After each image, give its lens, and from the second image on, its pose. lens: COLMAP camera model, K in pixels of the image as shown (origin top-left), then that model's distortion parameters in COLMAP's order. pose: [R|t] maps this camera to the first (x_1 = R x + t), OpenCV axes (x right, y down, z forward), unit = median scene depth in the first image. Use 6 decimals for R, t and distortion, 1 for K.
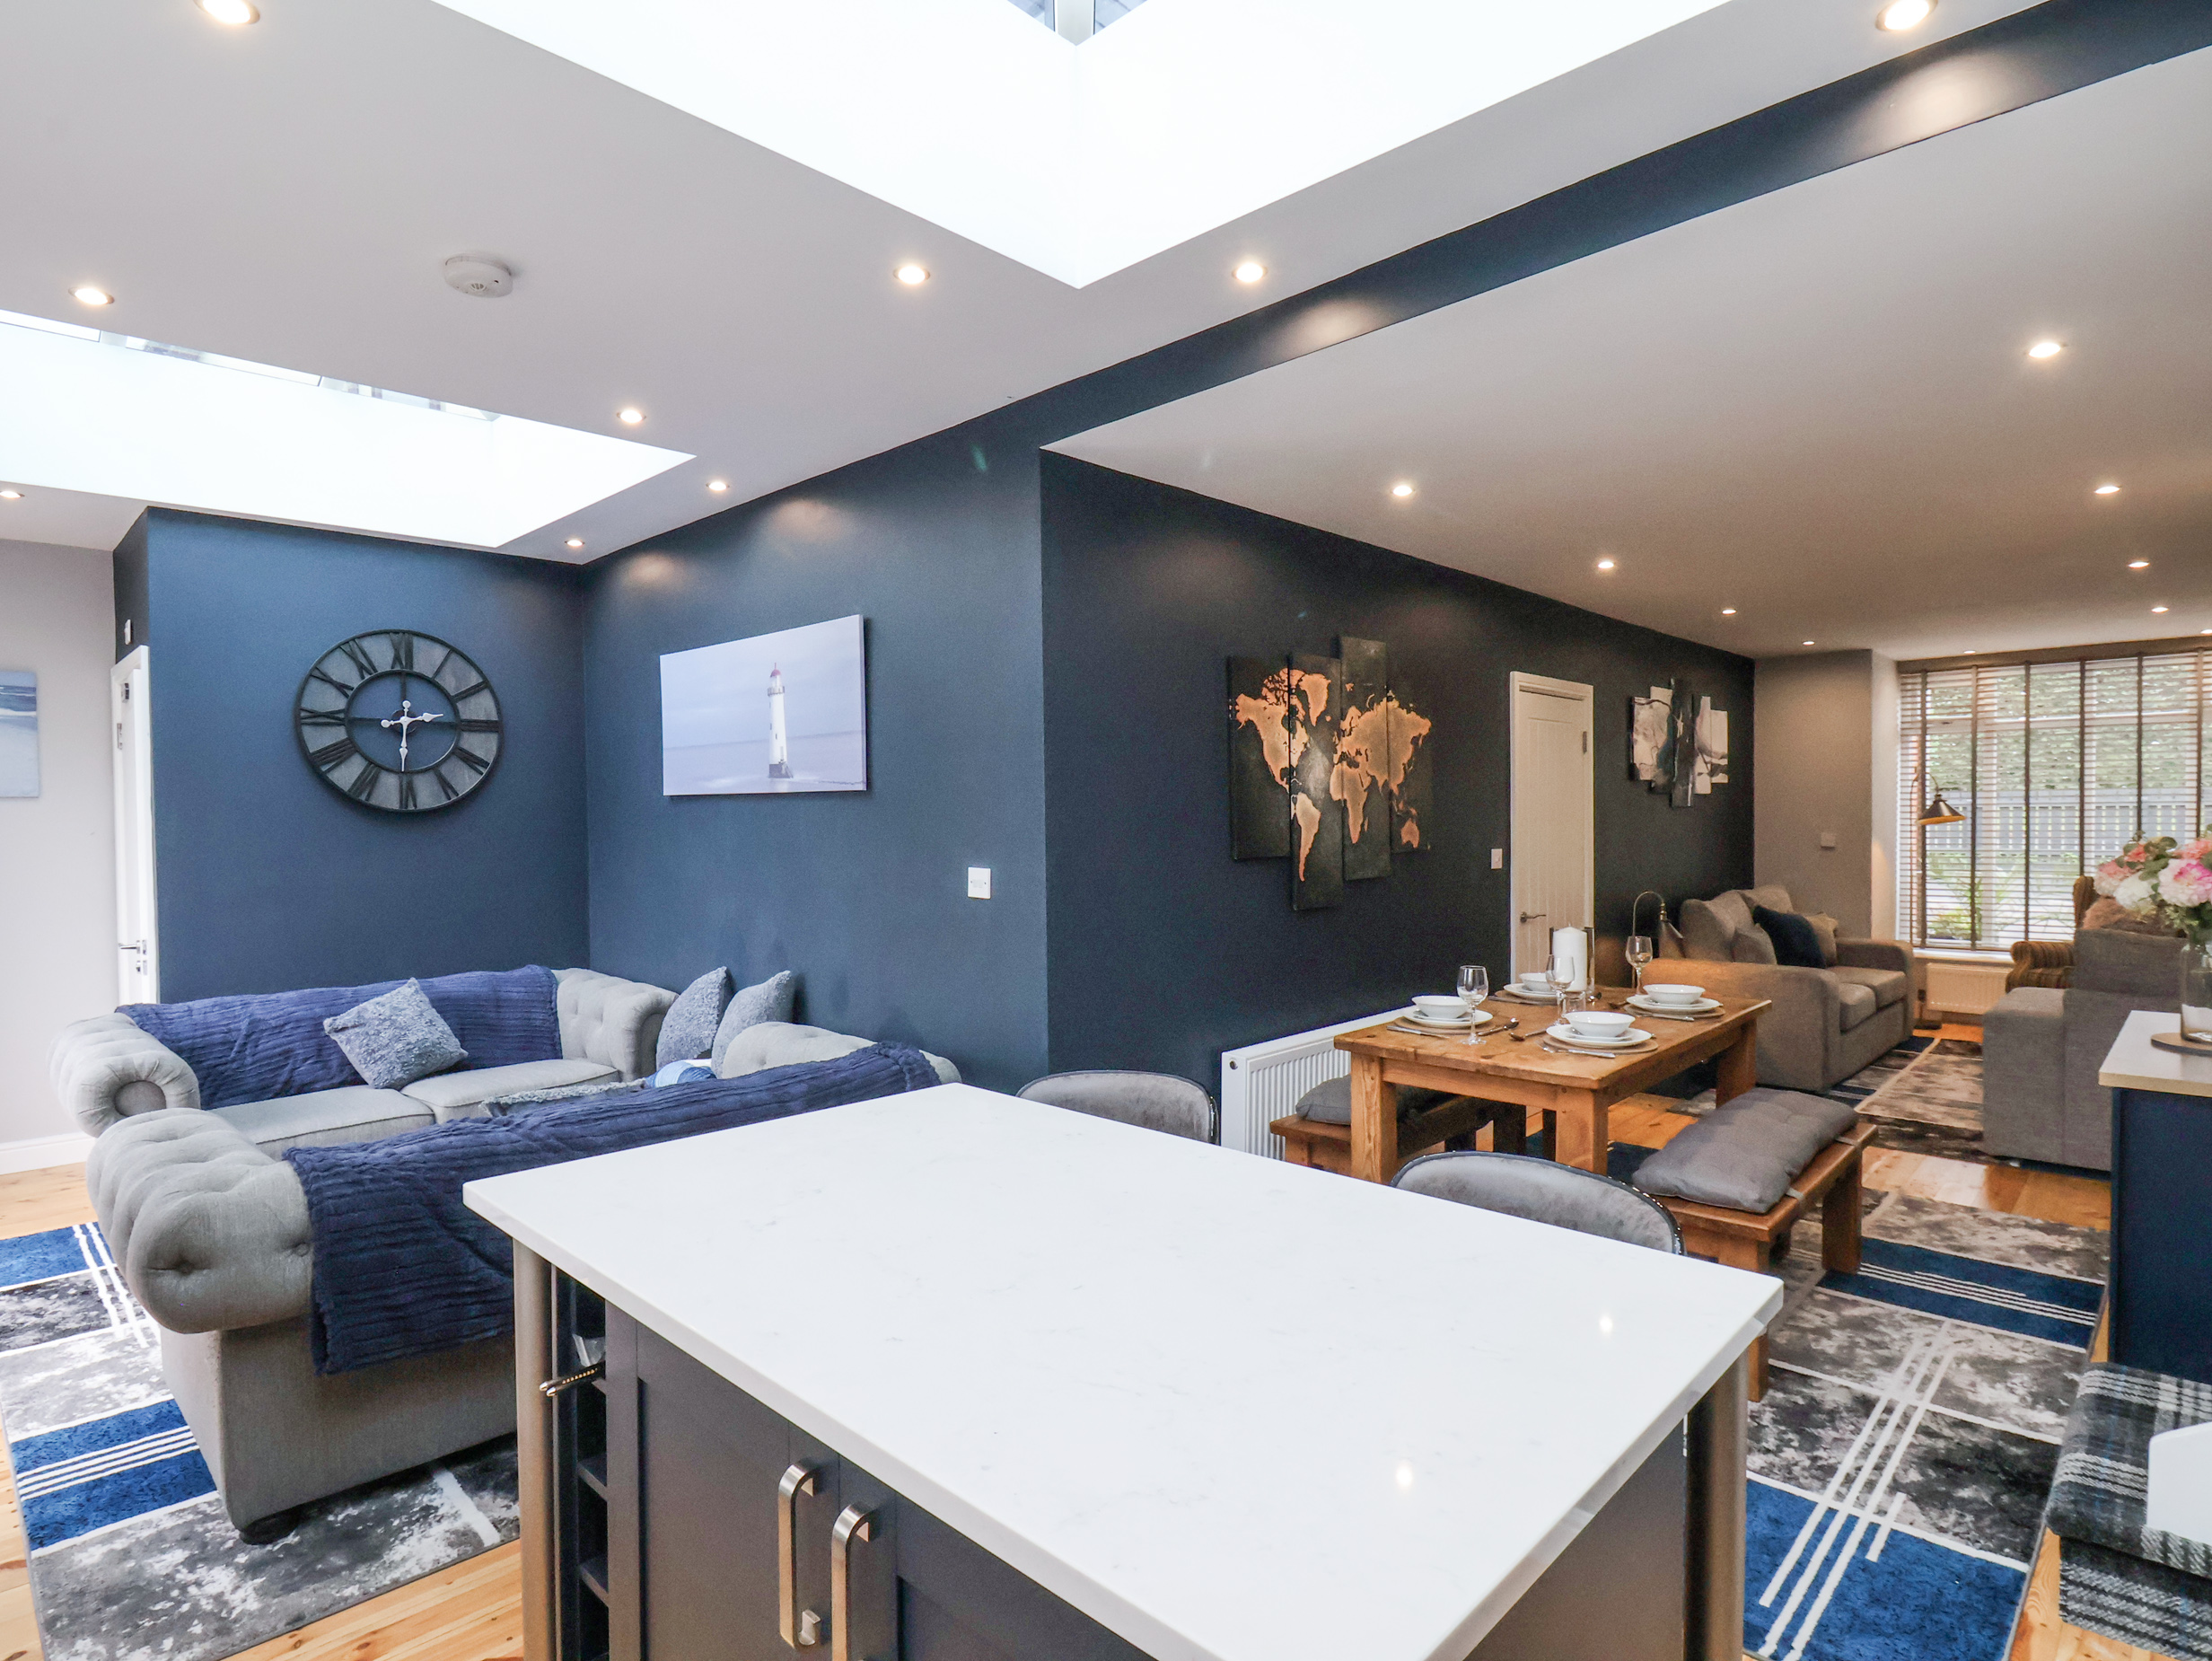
lens RADIAL K [[1165.4, 0, 1110.5], [0, 1165.4, 841.0], [0, 0, 1]] dist [0.003813, -0.015888]
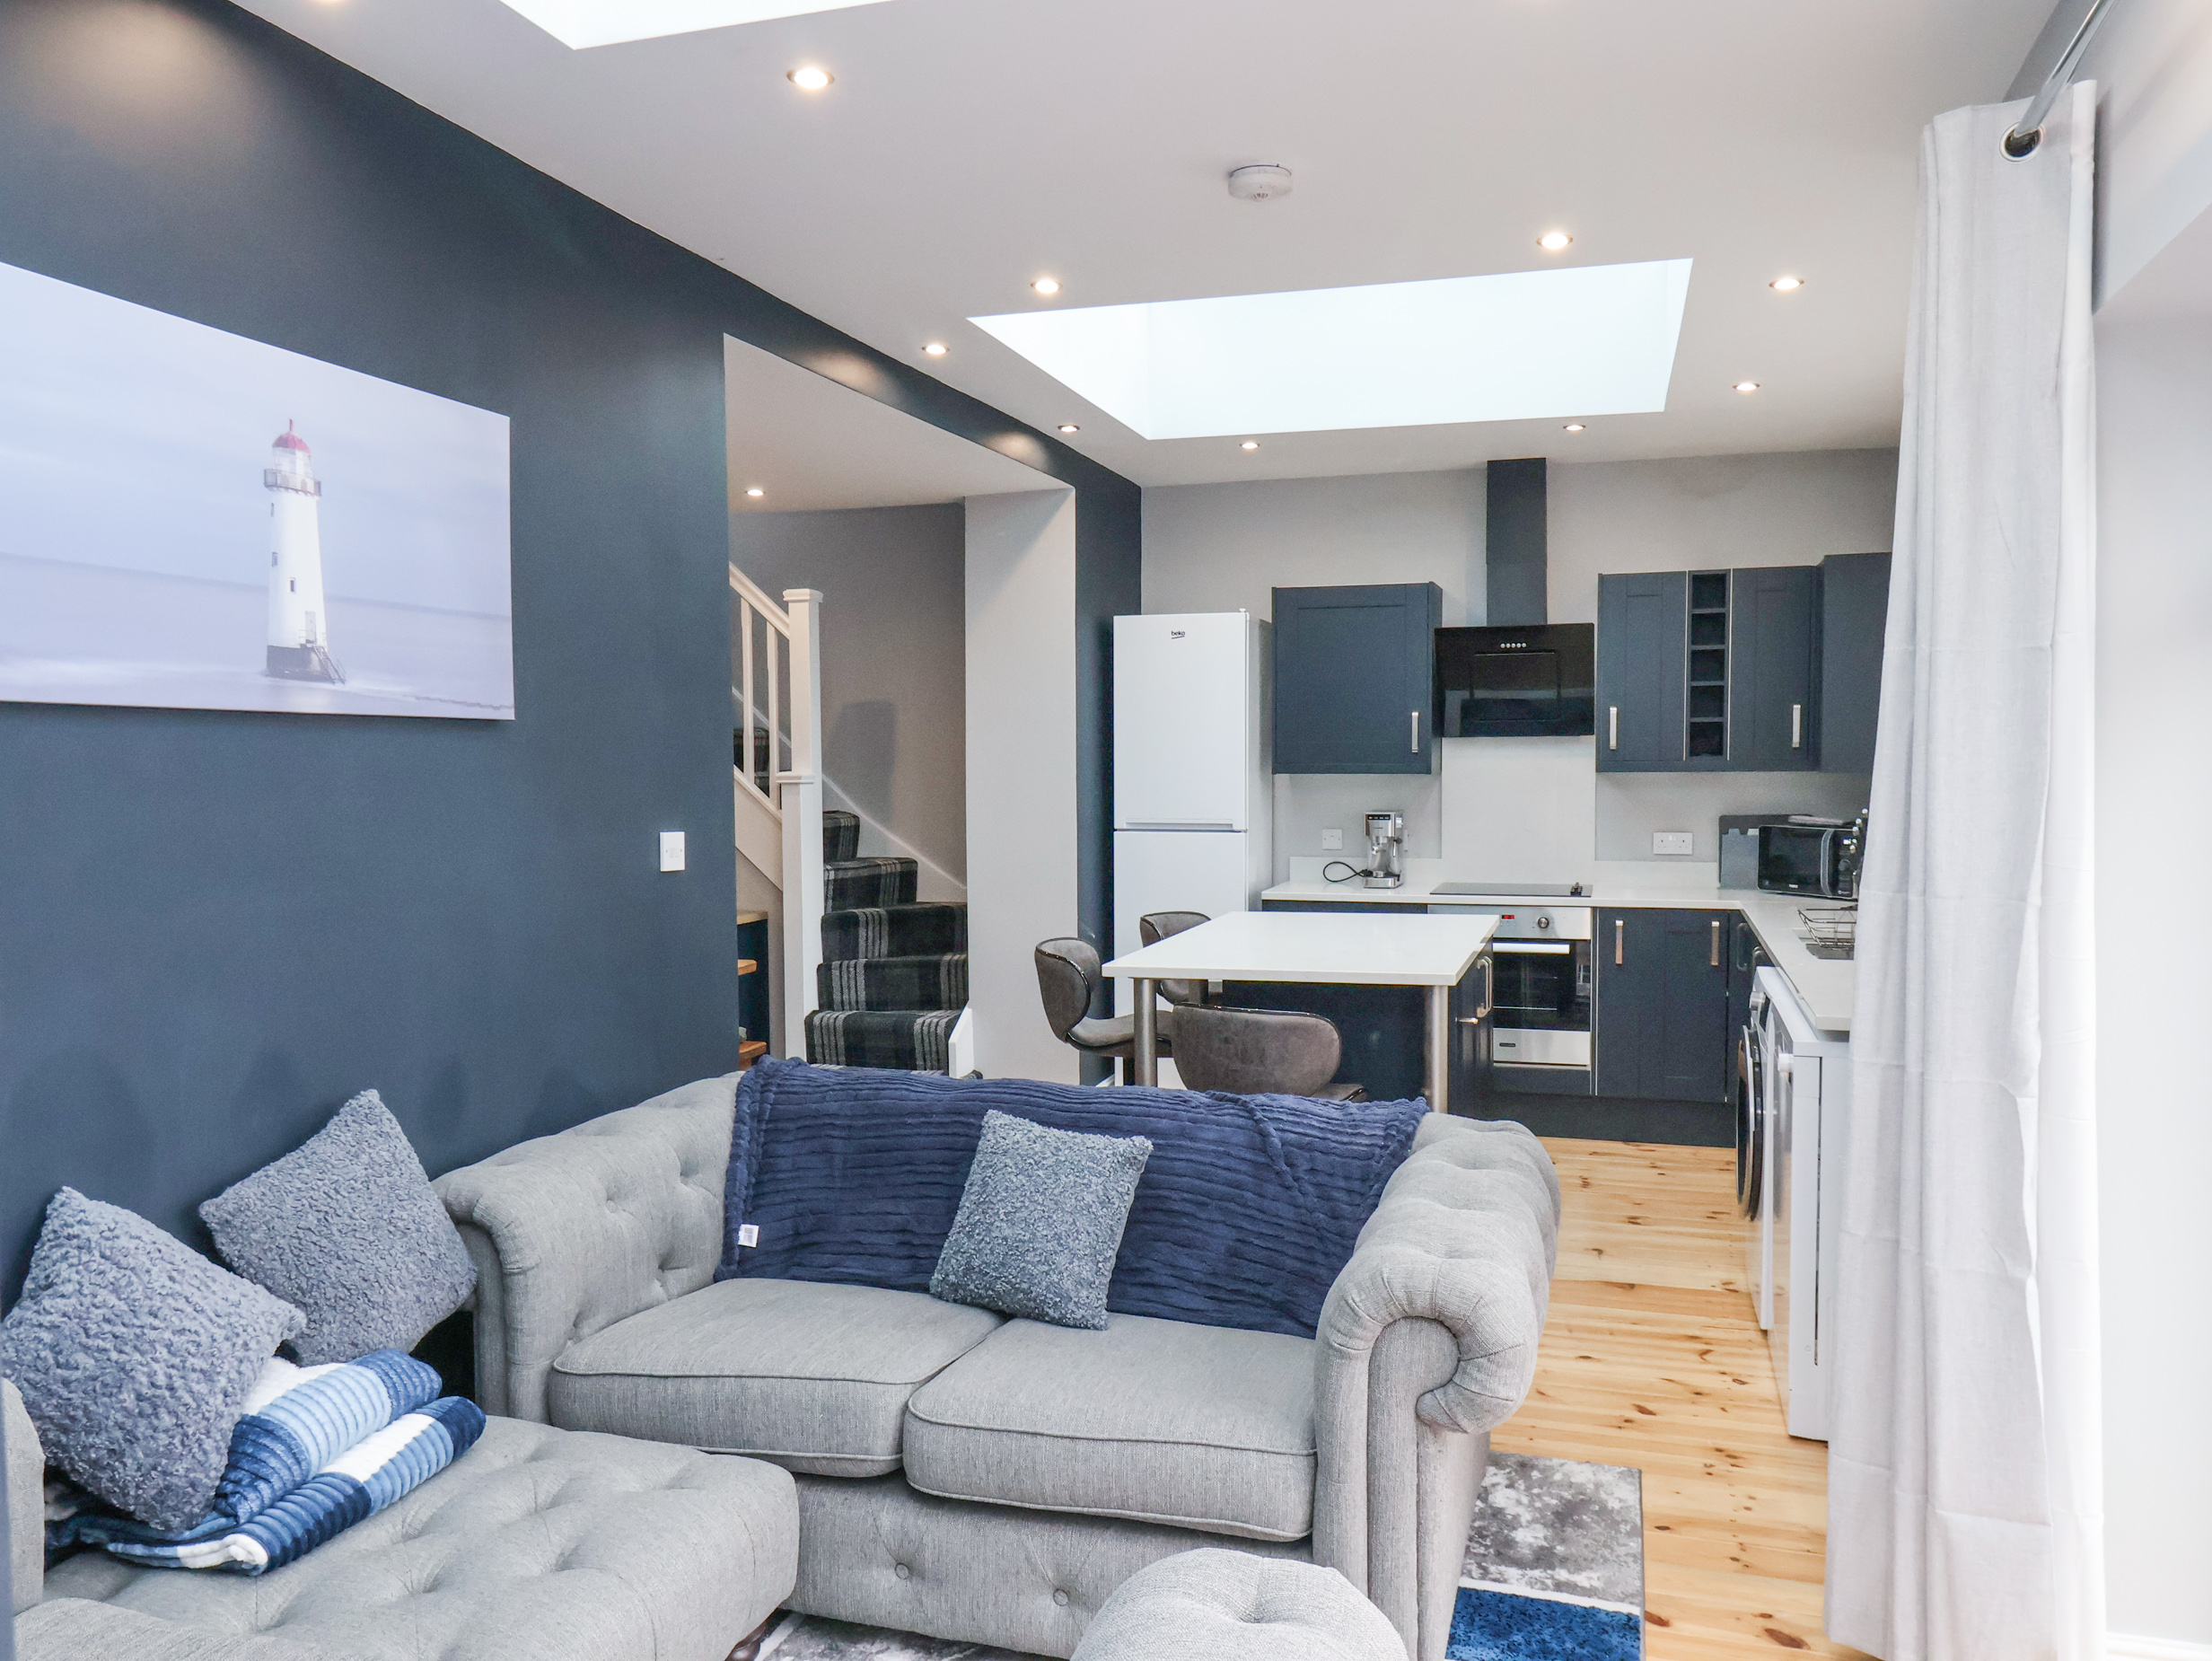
lens RADIAL K [[1665.1, 0, 1106.0], [0, 1665.1, 830.5], [0, 0, 1]] dist [0.003855, 0.001325]
pose [[-0.445729, -0.031762, 0.894604, -0.894673], [0.024609, 0.998558, 0.047715, -0.017041], [-0.894830, 0.043284, -0.444304, 0.904718]]
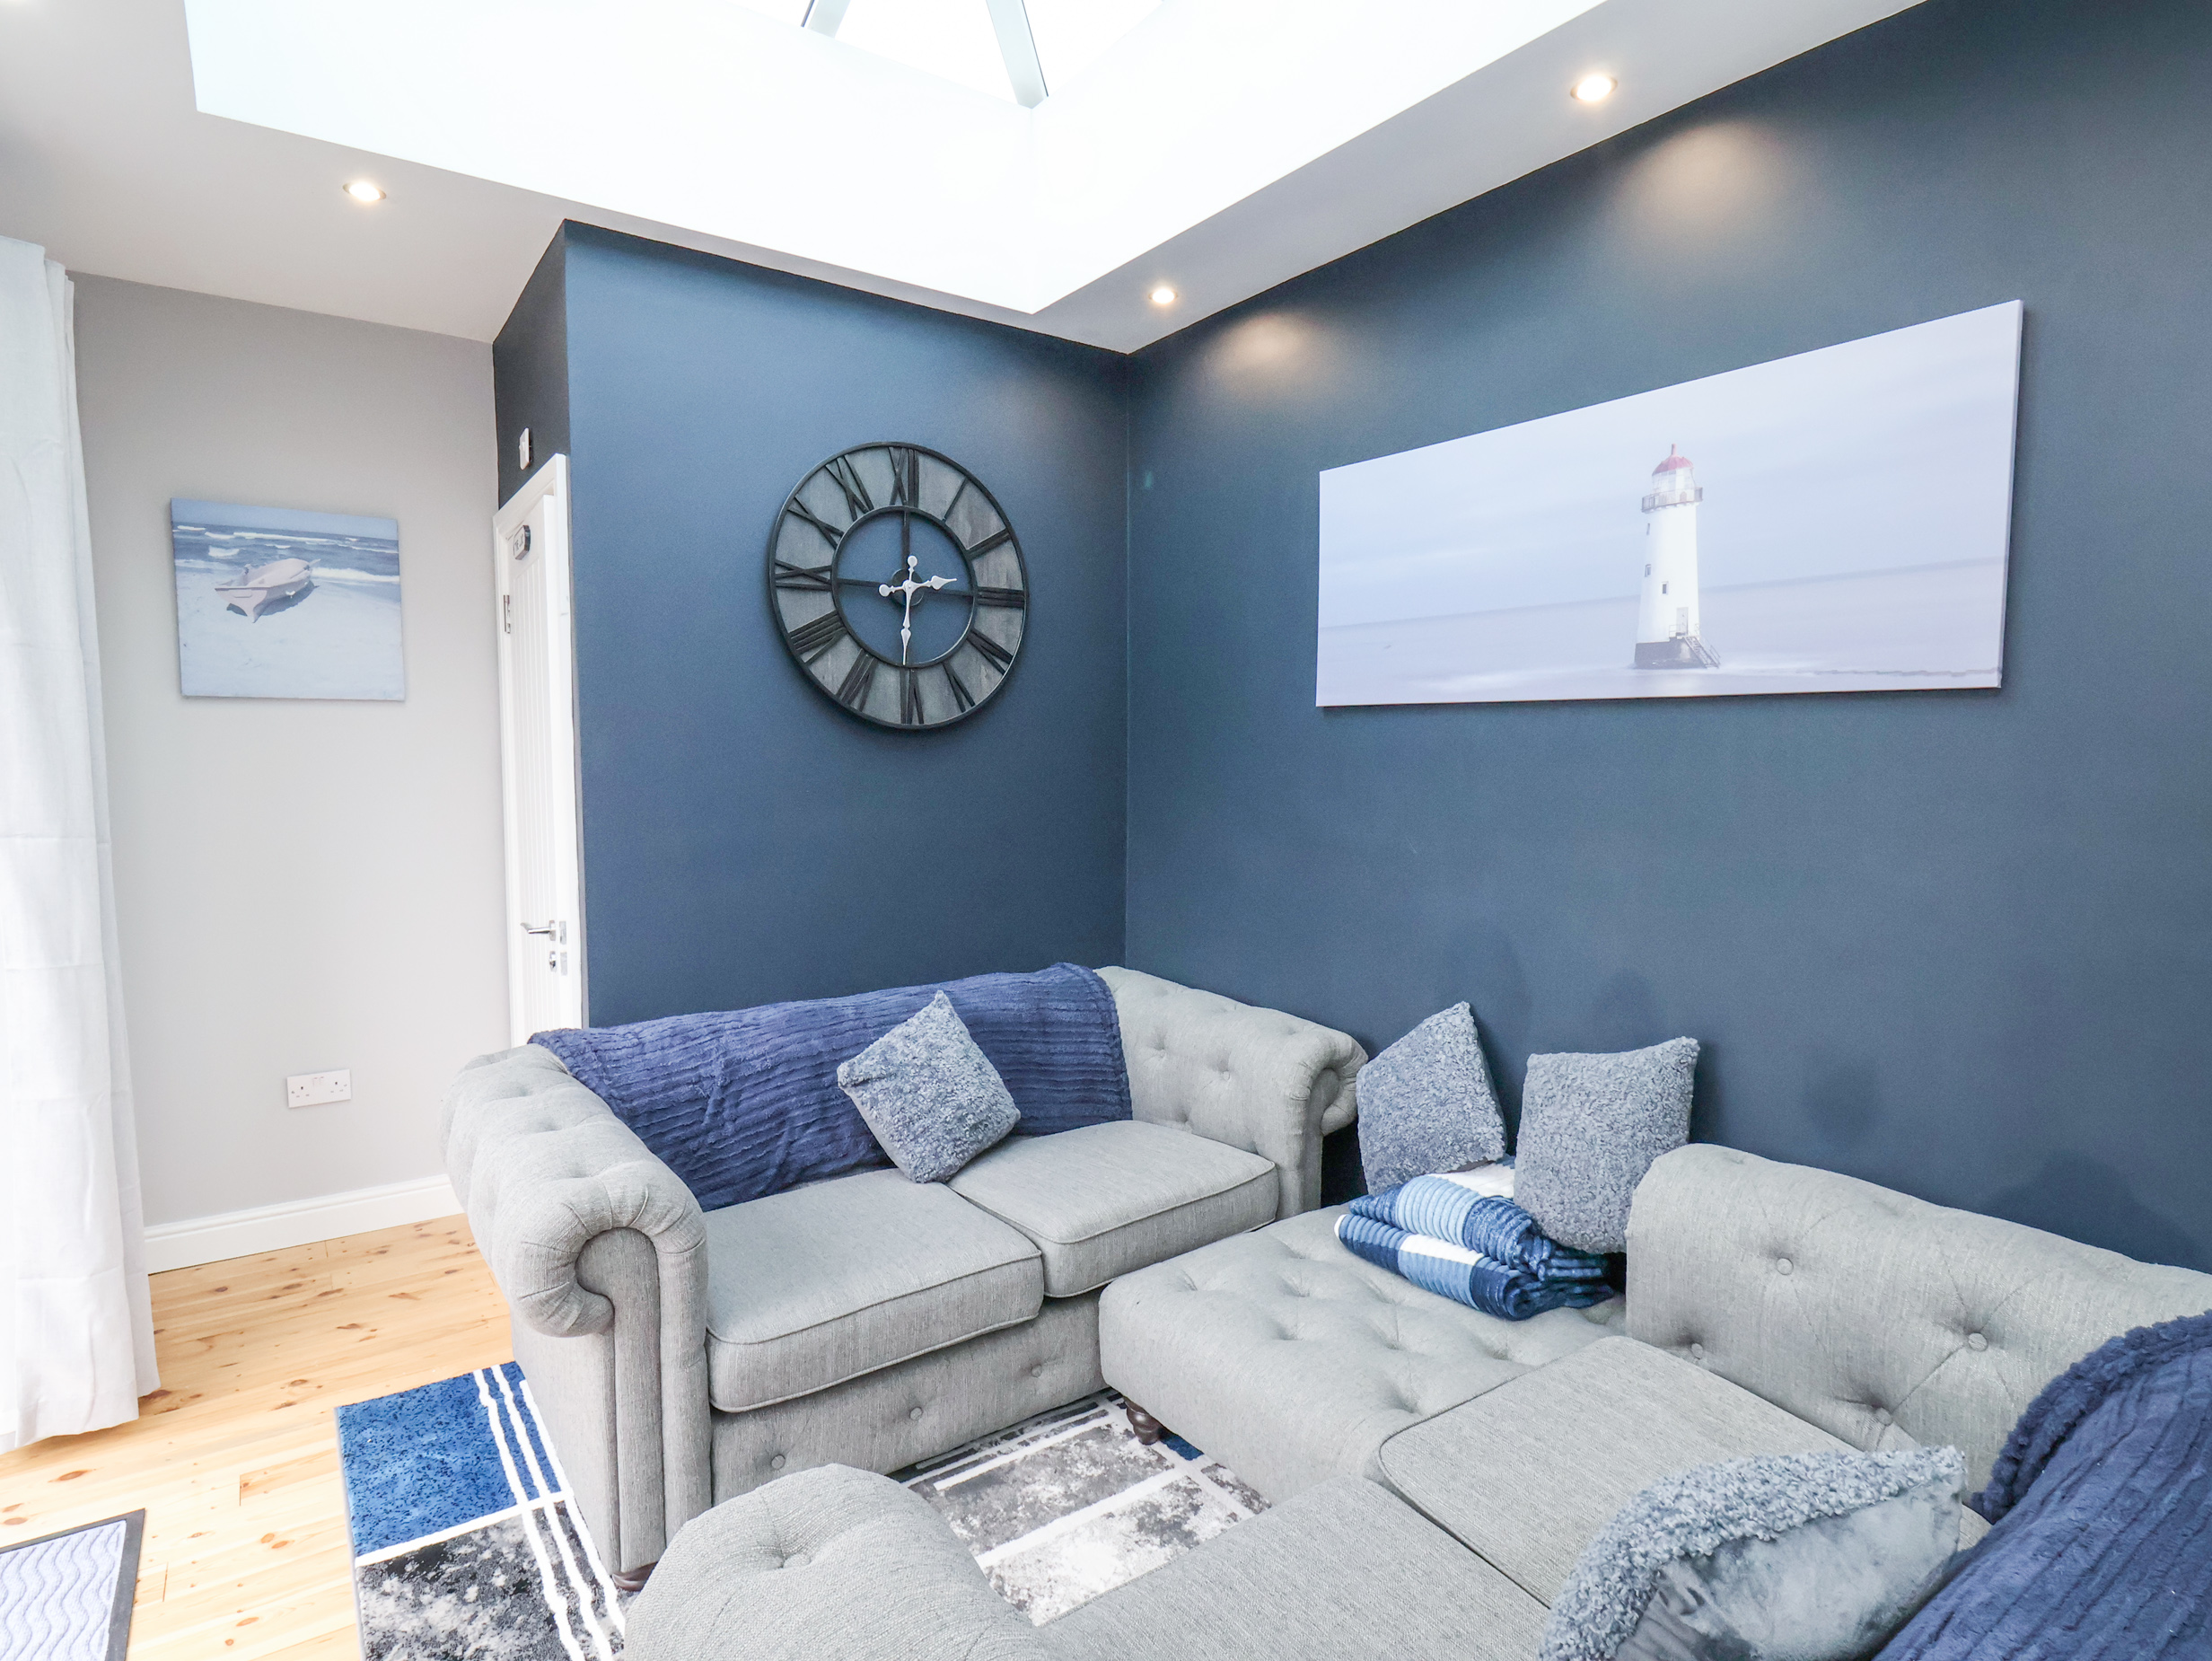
lens RADIAL K [[1180.4, 0, 1114.6], [0, 1180.4, 844.2], [0, 0, 1]] dist [0.000612, -0.014546]
pose [[0.982977, 0.029564, -0.181333, -0.385598], [-0.019145, 0.998078, 0.058942, -0.001638], [0.182727, -0.054467, 0.981654, 0.386091]]
